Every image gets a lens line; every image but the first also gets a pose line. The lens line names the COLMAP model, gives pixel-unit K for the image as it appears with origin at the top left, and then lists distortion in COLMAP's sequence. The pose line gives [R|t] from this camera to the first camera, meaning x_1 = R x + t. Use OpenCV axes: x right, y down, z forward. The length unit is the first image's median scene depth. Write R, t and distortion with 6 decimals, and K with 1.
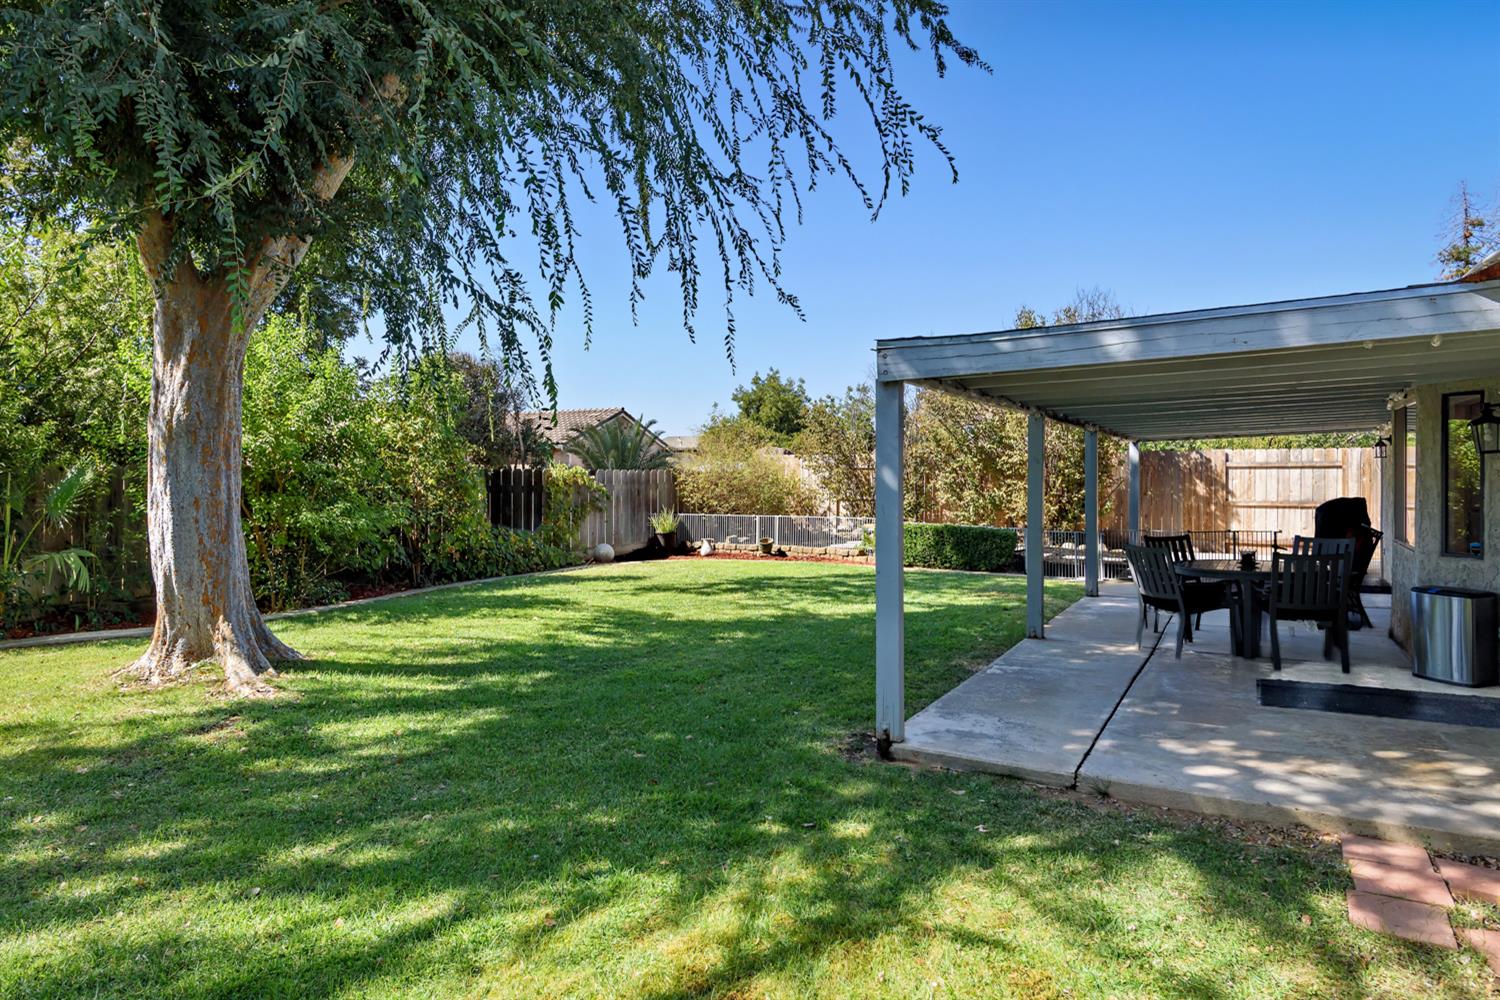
lens RADIAL K [[884.2, 0, 740.0], [0, 884.2, 481.5], [0, 0, 1]] dist [0.000318, 0.002029]
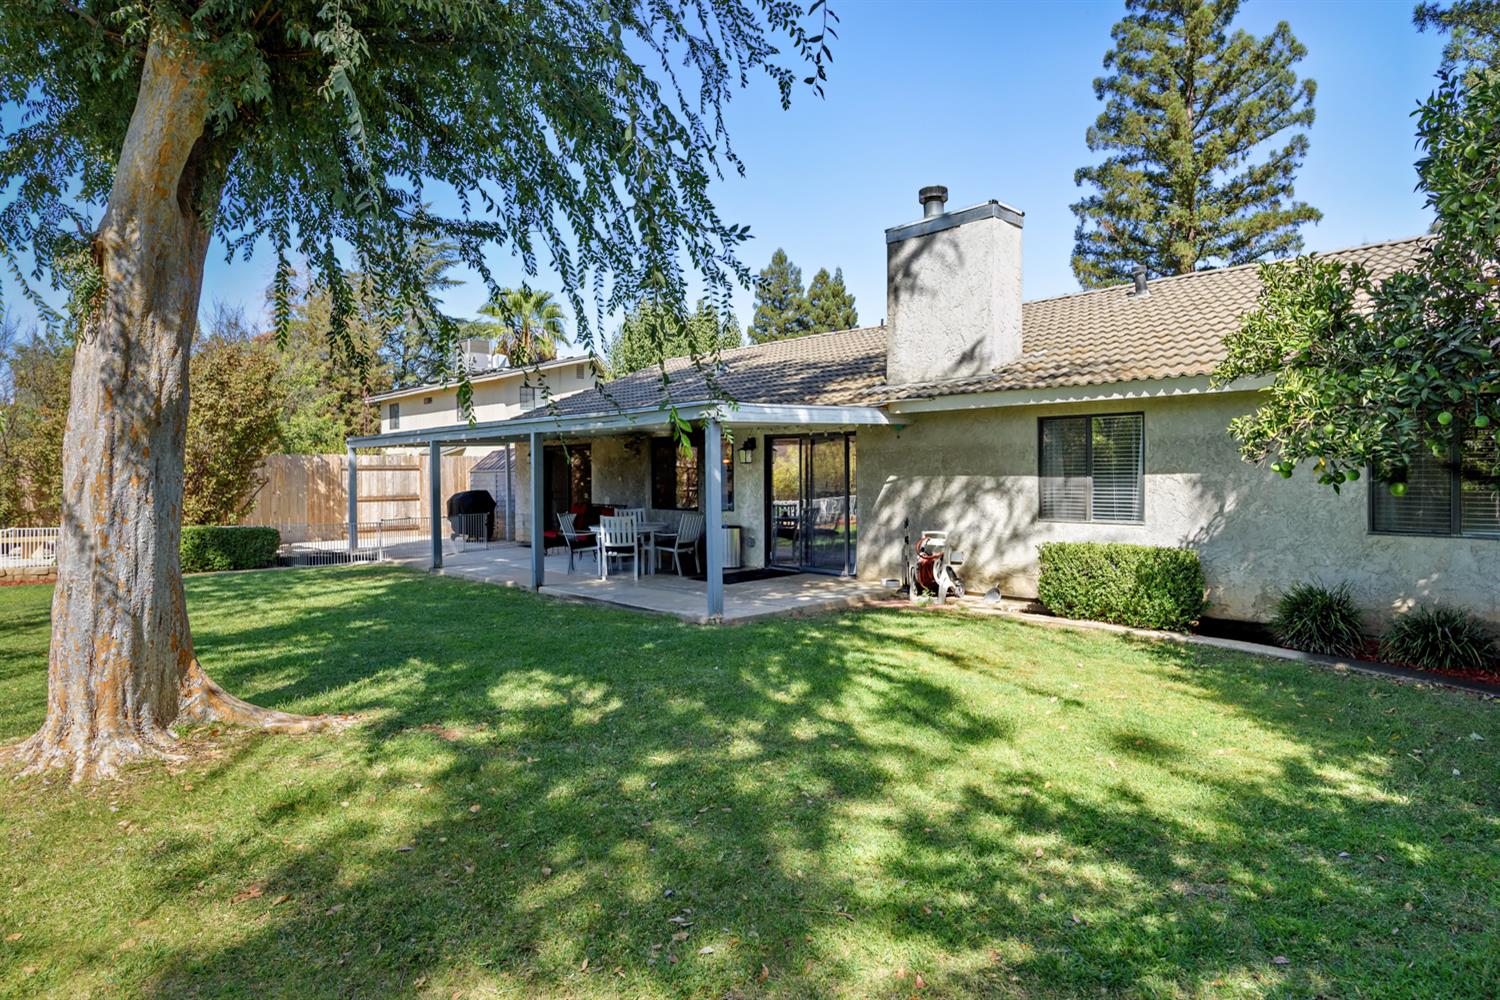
lens RADIAL K [[858.1, 0, 744.3], [0, 858.1, 488.8], [0, 0, 1]] dist [-0.003902, 0.029971]
pose [[0.294442, -0.020202, 0.955456, -1.091593], [0.016017, 0.999740, 0.016203, 0.000851], [-0.955535, 0.010533, 0.294689, 0.315656]]
